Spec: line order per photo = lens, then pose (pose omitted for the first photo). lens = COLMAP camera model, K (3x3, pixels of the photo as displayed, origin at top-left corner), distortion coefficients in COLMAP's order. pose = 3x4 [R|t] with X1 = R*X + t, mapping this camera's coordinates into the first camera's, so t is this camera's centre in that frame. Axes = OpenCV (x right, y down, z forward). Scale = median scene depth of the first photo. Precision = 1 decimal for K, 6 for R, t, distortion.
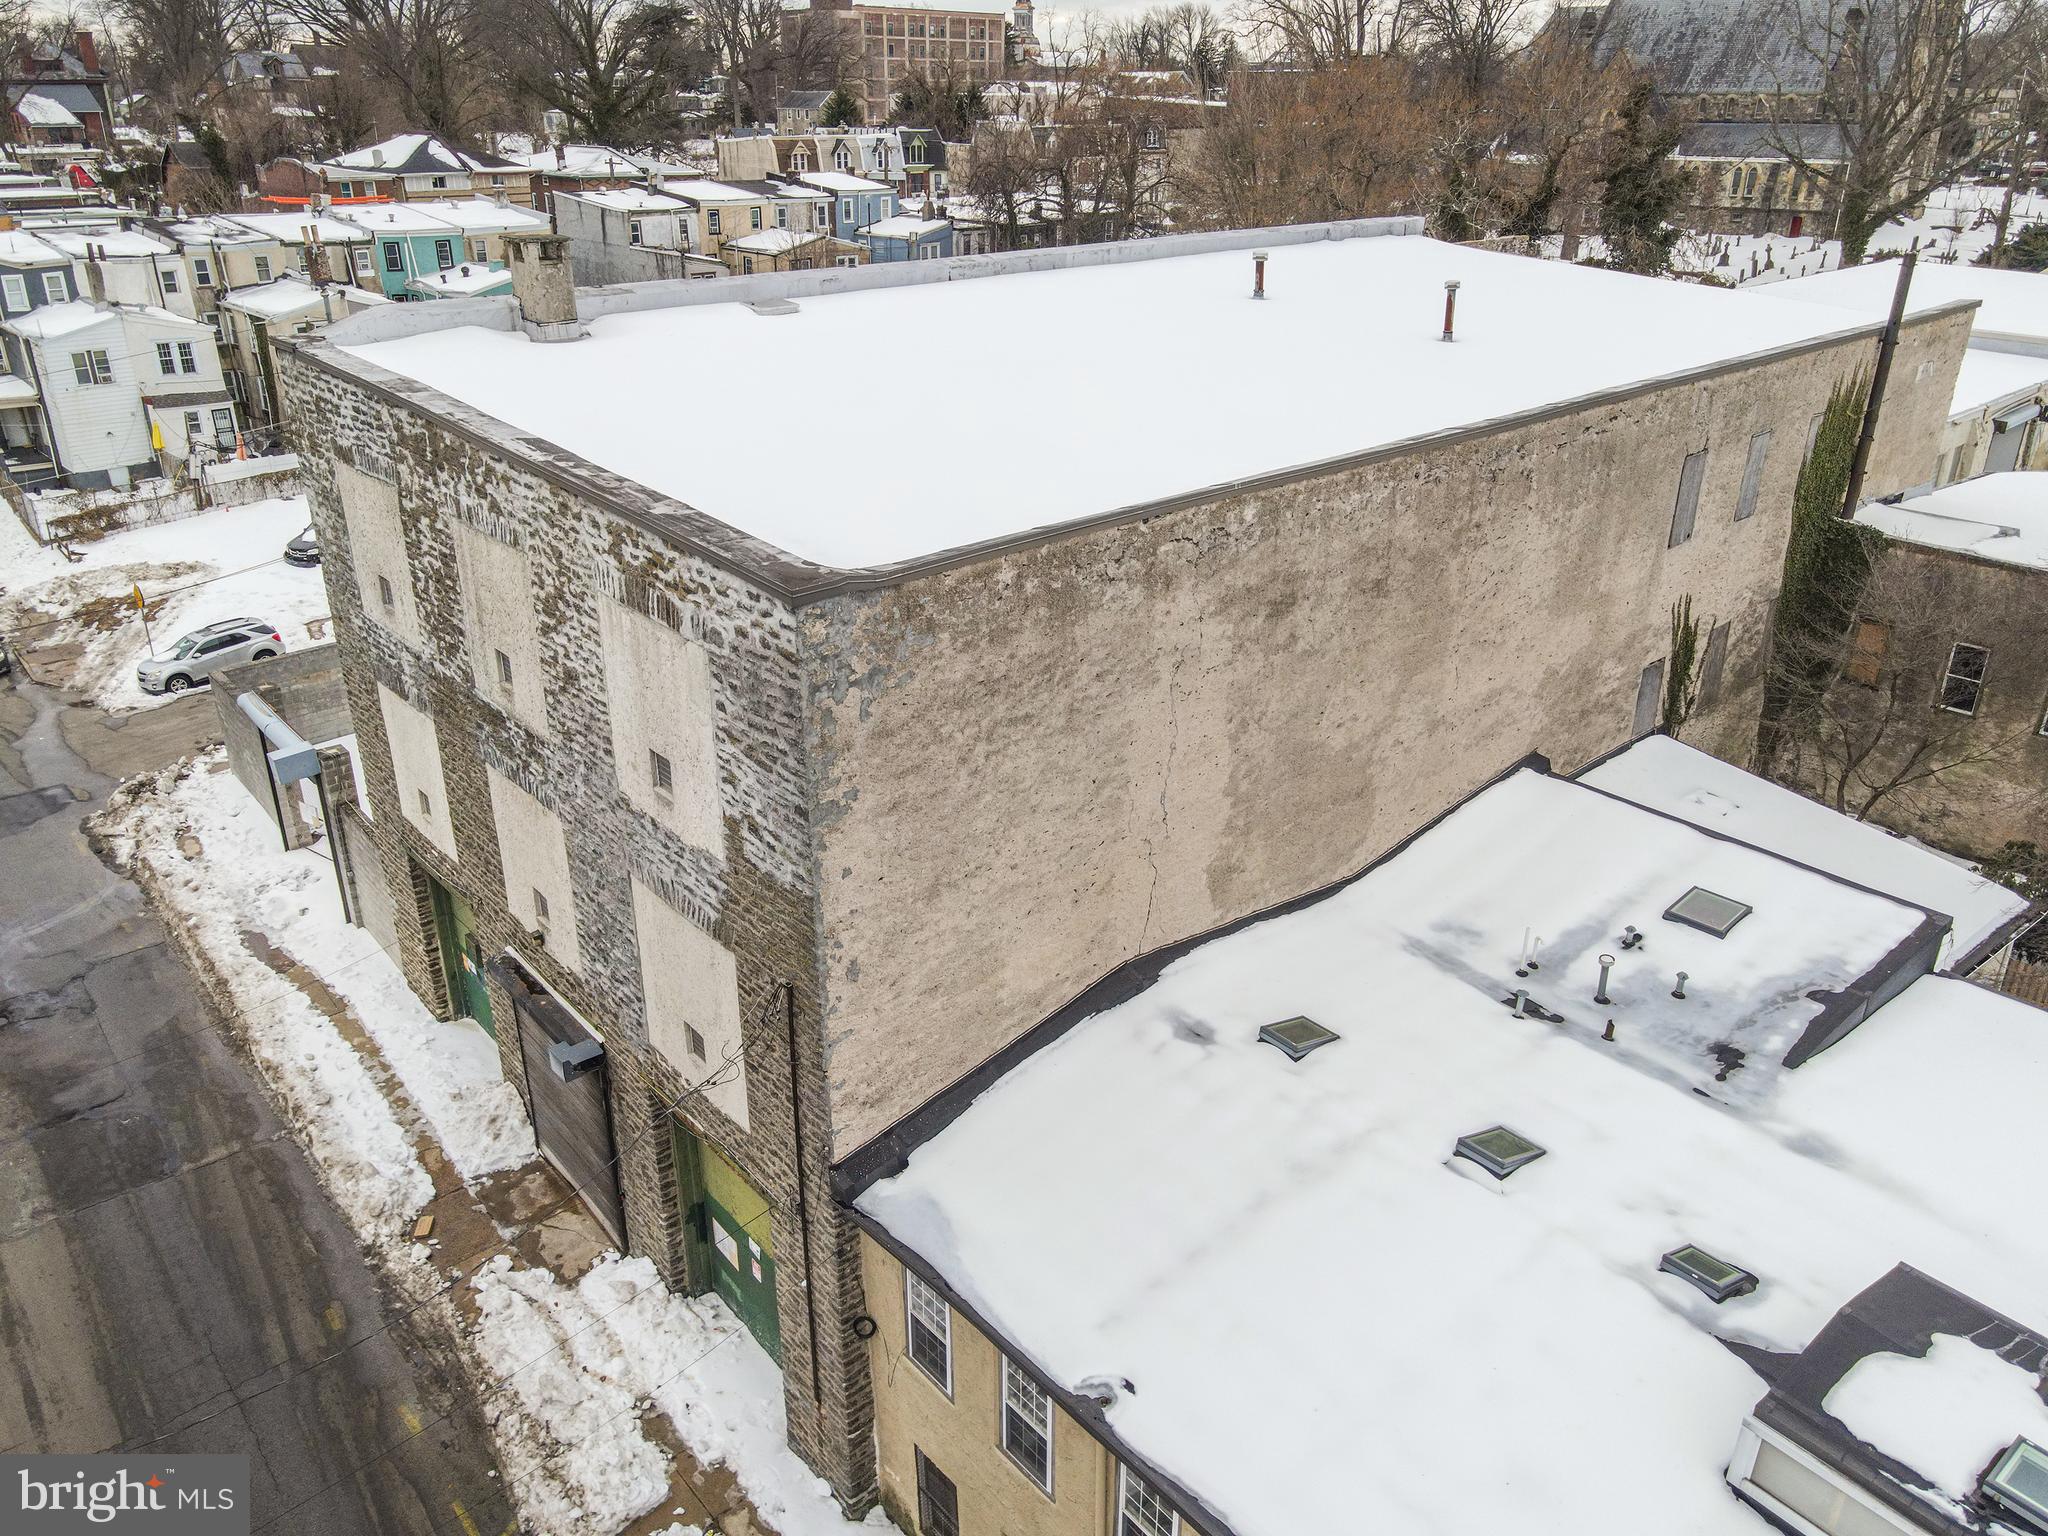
lens RADIAL K [[1497.8, 0, 1022.9], [0, 1497.8, 764.2], [0, 0, 1]] dist [0.000242, 0.035269]
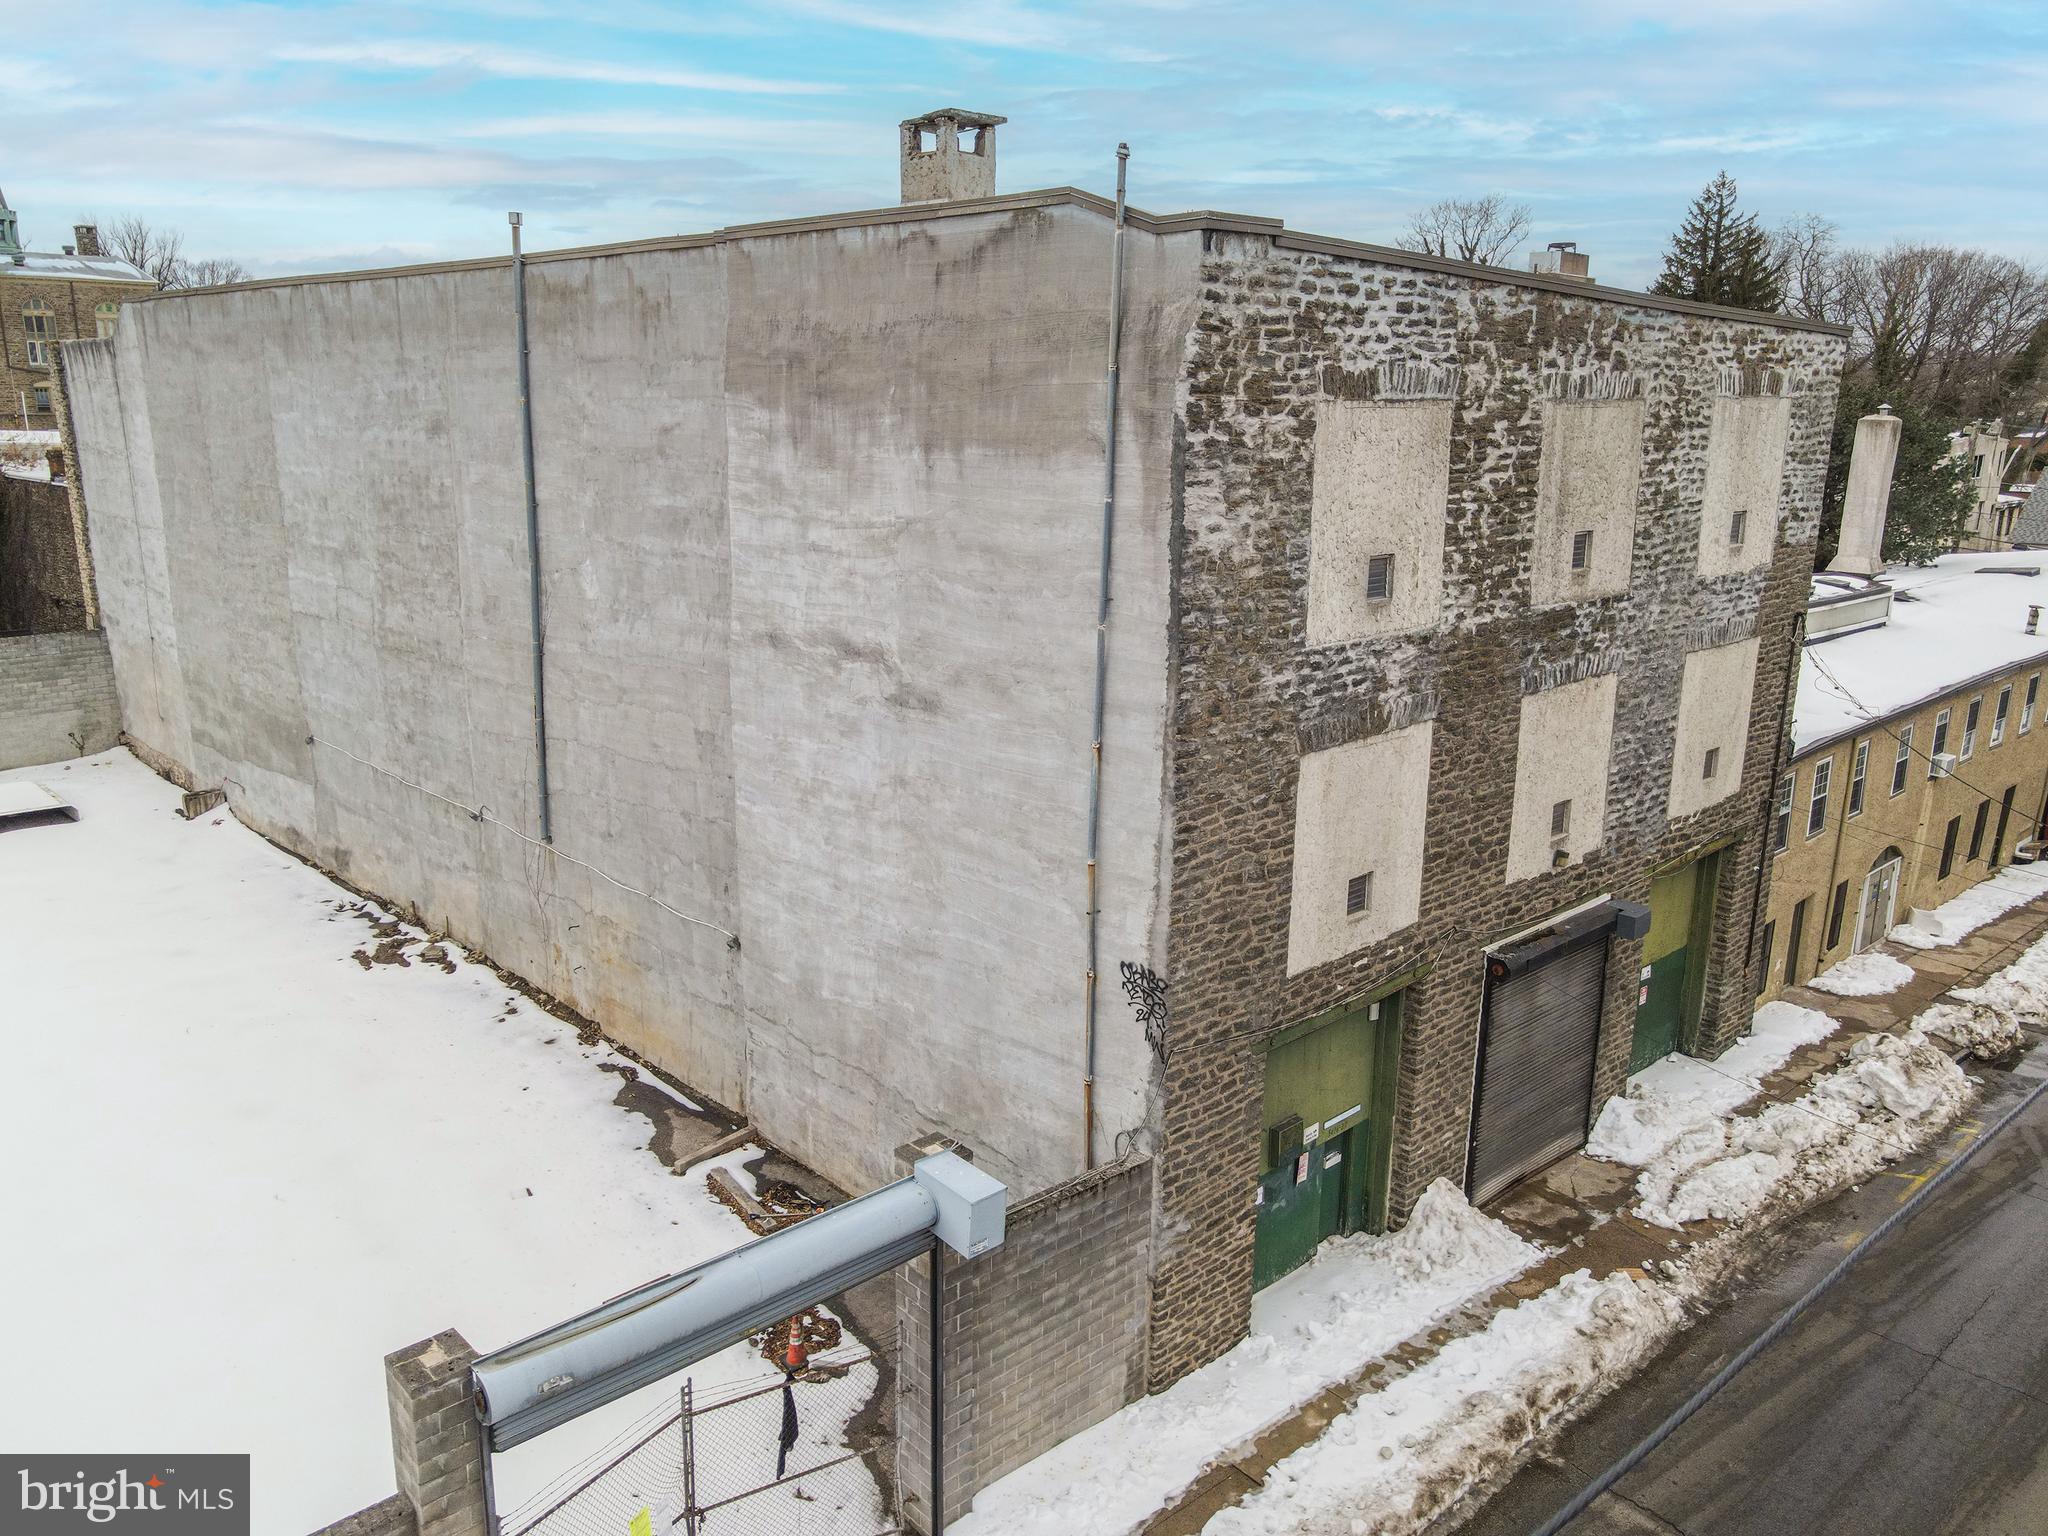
lens RADIAL K [[1499.7, 0, 1023.6], [0, 1499.7, 763.0], [0, 0, 1]] dist [-0.000618, 0.031598]
pose [[-0.035165, -0.242305, 0.969563, -1.201032], [0.401221, 0.885123, 0.235754, -0.289299], [-0.915306, 0.397299, 0.066092, 1.222287]]
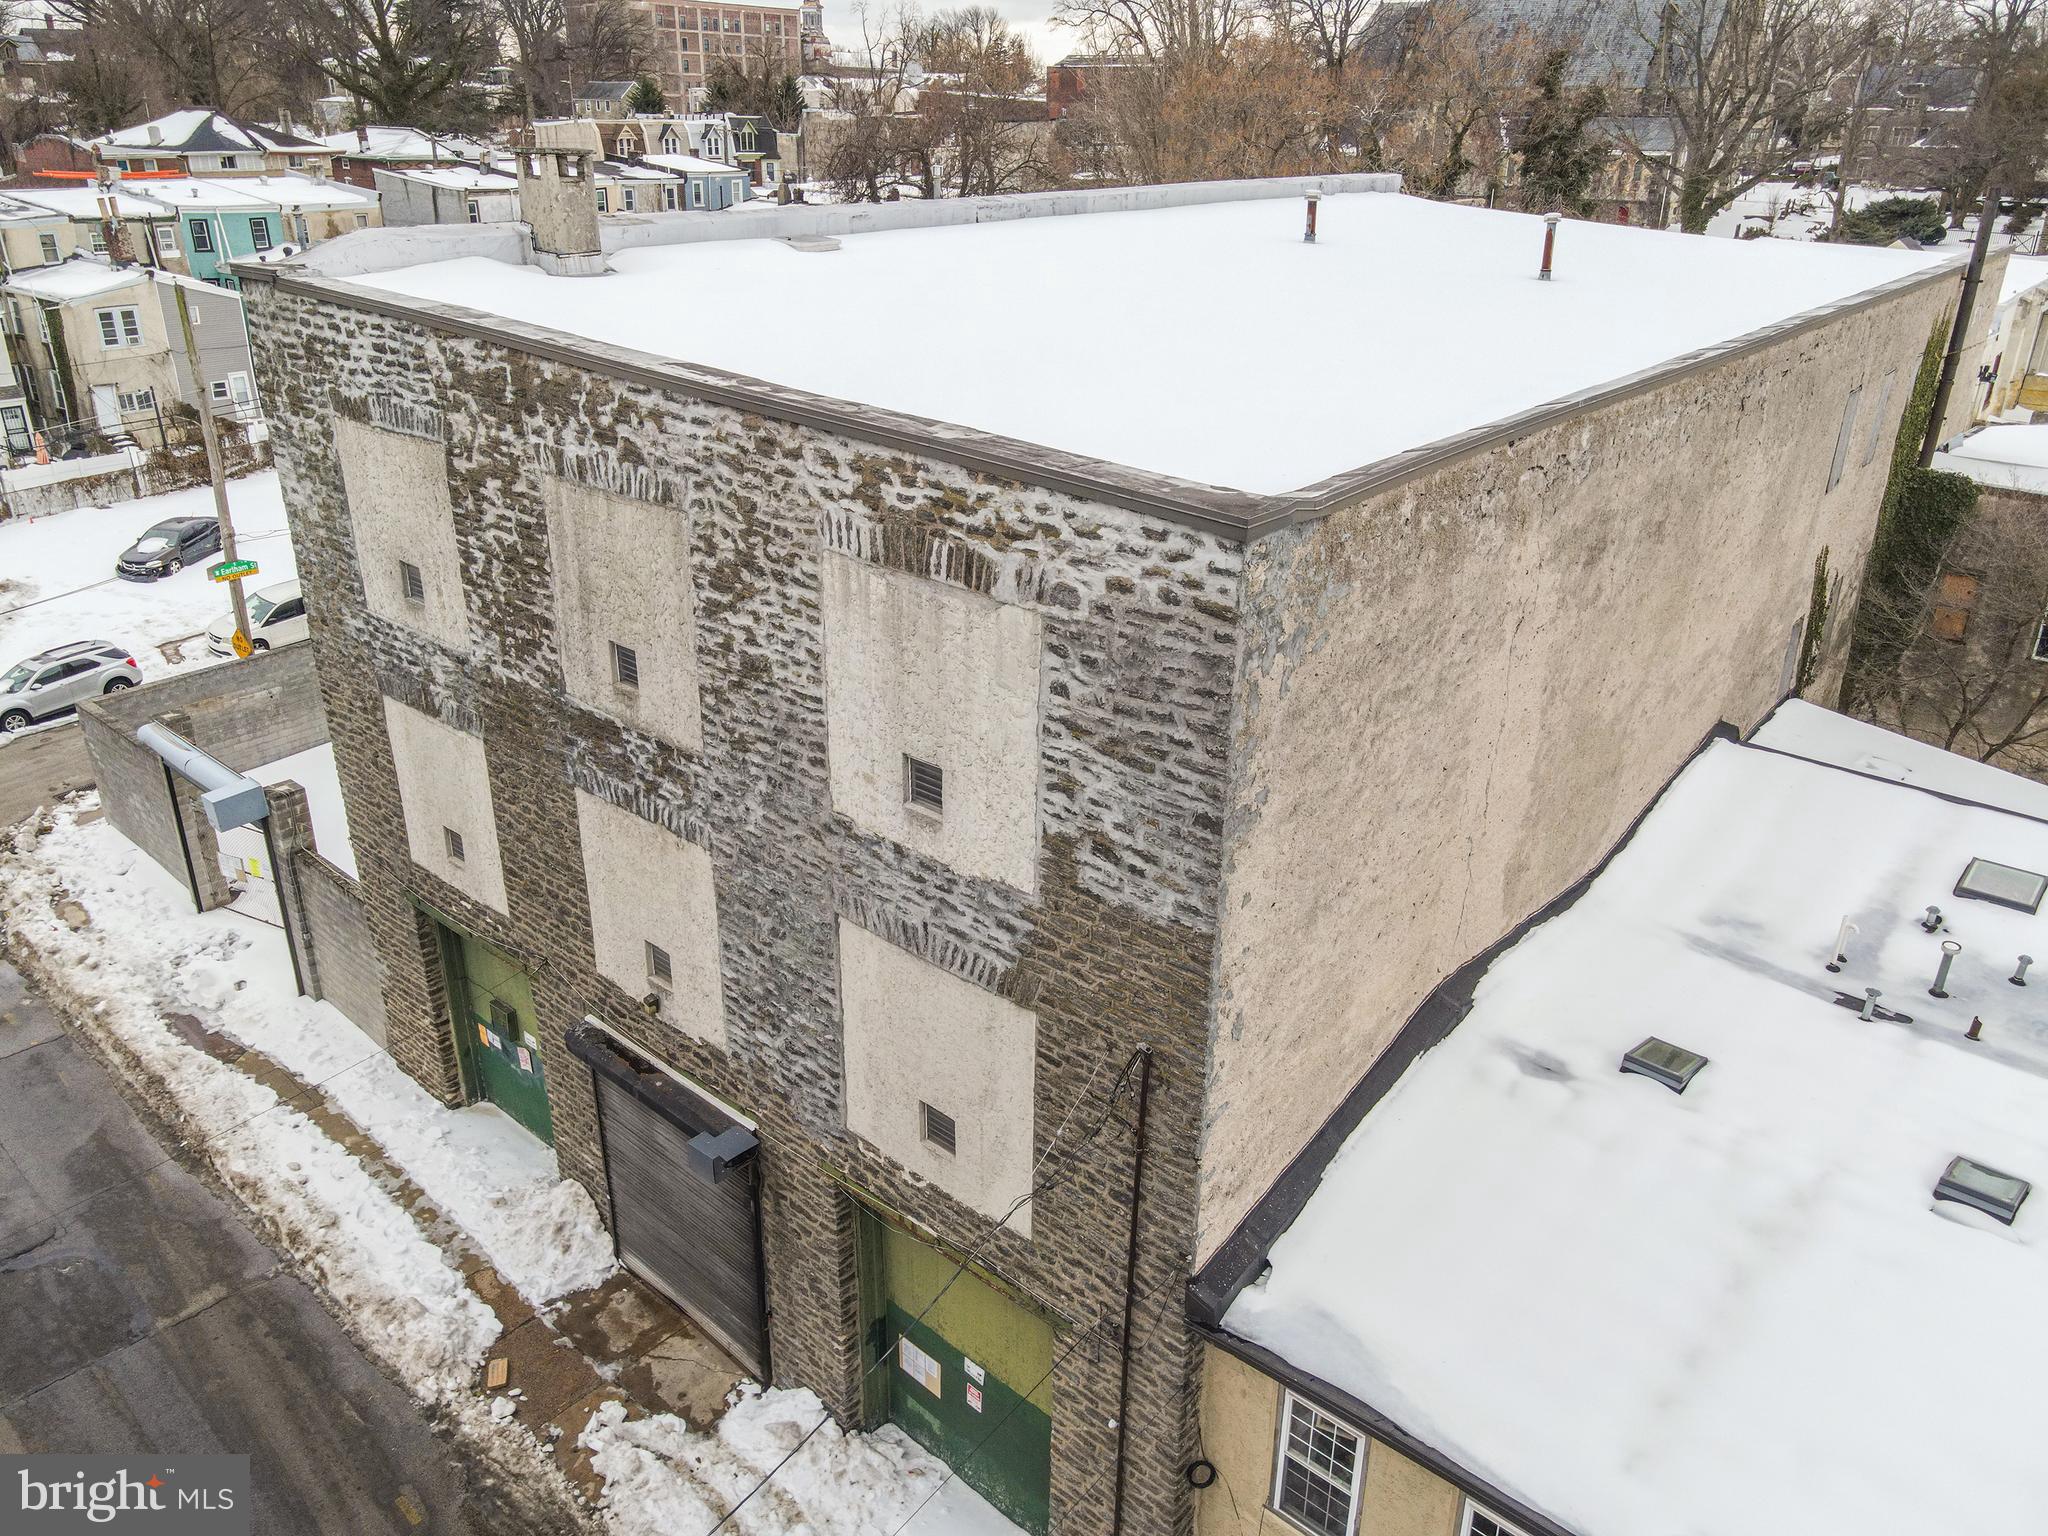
lens RADIAL K [[1499.7, 0, 1023.6], [0, 1499.7, 763.0], [0, 0, 1]] dist [-0.000618, 0.031598]
pose [[0.990161, -0.048100, 0.131409, -0.226865], [0.048930, 0.998797, -0.003096, -0.000021], [-0.131102, 0.009496, 0.991323, 0.180037]]
